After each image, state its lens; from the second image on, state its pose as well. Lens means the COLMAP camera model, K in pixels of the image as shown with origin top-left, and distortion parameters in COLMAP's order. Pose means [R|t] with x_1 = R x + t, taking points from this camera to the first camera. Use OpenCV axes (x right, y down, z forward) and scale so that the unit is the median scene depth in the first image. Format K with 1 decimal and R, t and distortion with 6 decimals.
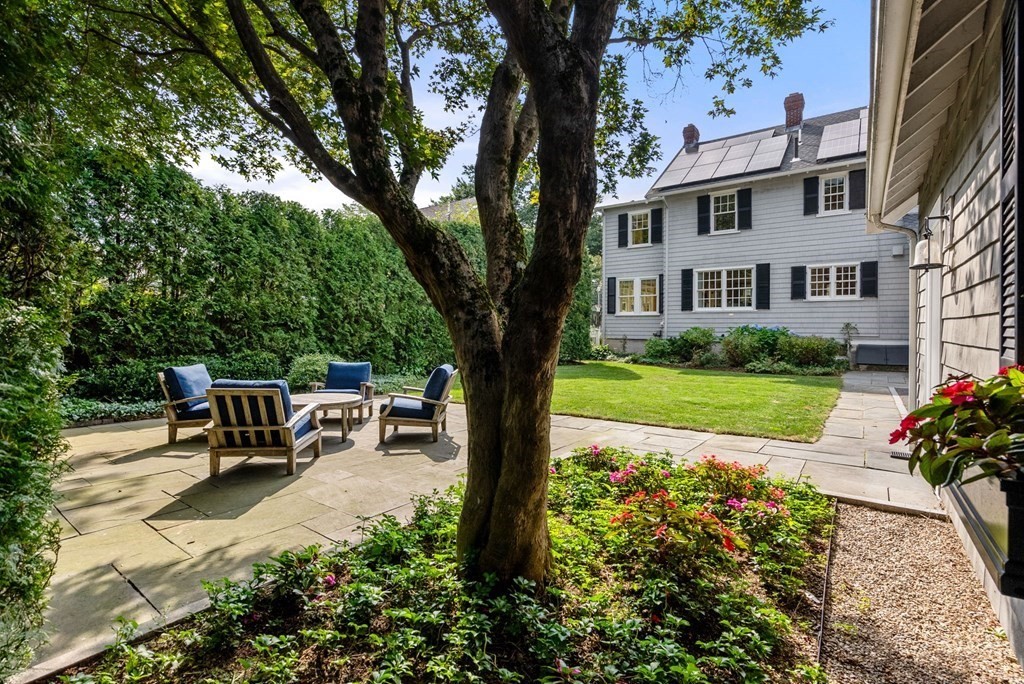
lens RADIAL K [[472.2, 0, 514.0], [0, 472.2, 335.5], [0, 0, 1]] dist [-0.001125, -0.000277]
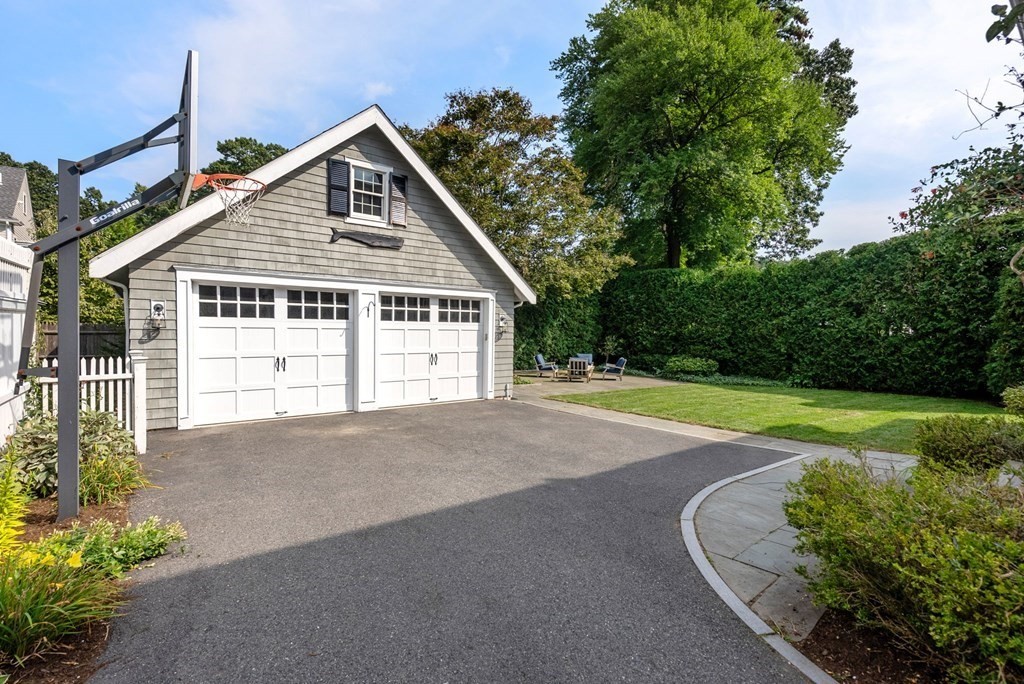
lens RADIAL K [[472.2, 0, 514.0], [0, 472.2, 335.5], [0, 0, 1]] dist [-0.001125, -0.000277]
pose [[-0.267465, 0.004138, -0.963559, 1.421741], [-0.023627, 0.999662, 0.010852, -0.048929], [0.963278, 0.025669, -0.267276, 0.742209]]
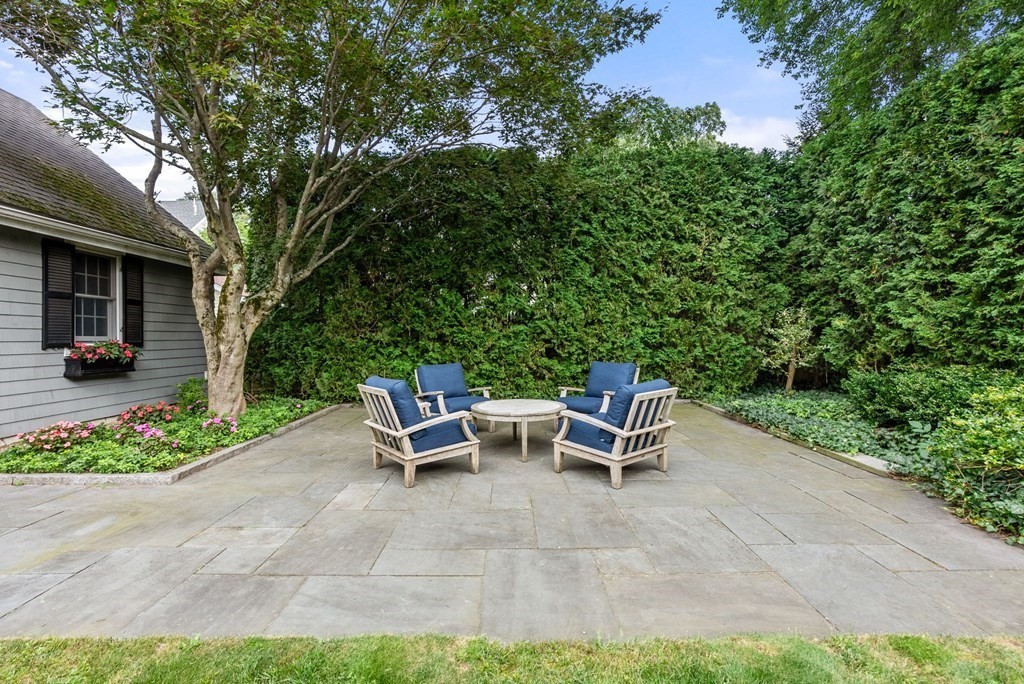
lens RADIAL K [[472.2, 0, 514.0], [0, 472.2, 335.5], [0, 0, 1]] dist [-0.001125, -0.000277]
pose [[-0.800088, 0.006758, -0.599845, 0.066525], [0.008219, 0.999966, 0.000304, 0.000041], [0.599827, -0.004687, -0.800116, 0.900997]]
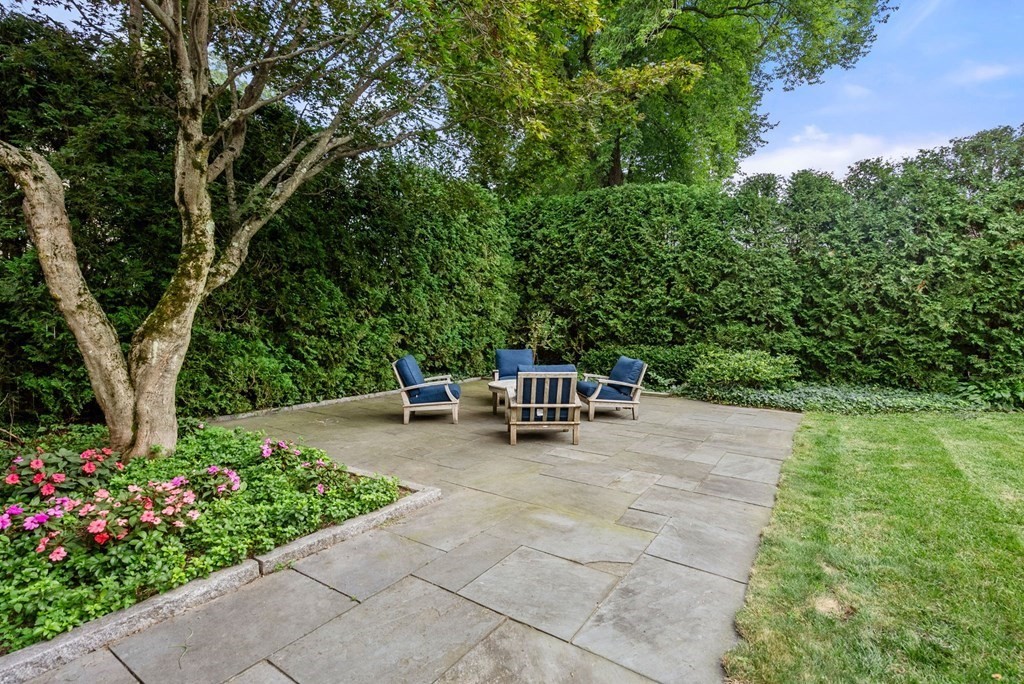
lens RADIAL K [[472.2, 0, 514.0], [0, 472.2, 335.5], [0, 0, 1]] dist [-0.001125, -0.000277]
pose [[0.052439, 0.023272, -0.998353, 0.380730], [-0.006728, 0.999714, 0.022950, -0.005638], [0.998601, 0.005514, 0.052580, 0.483664]]
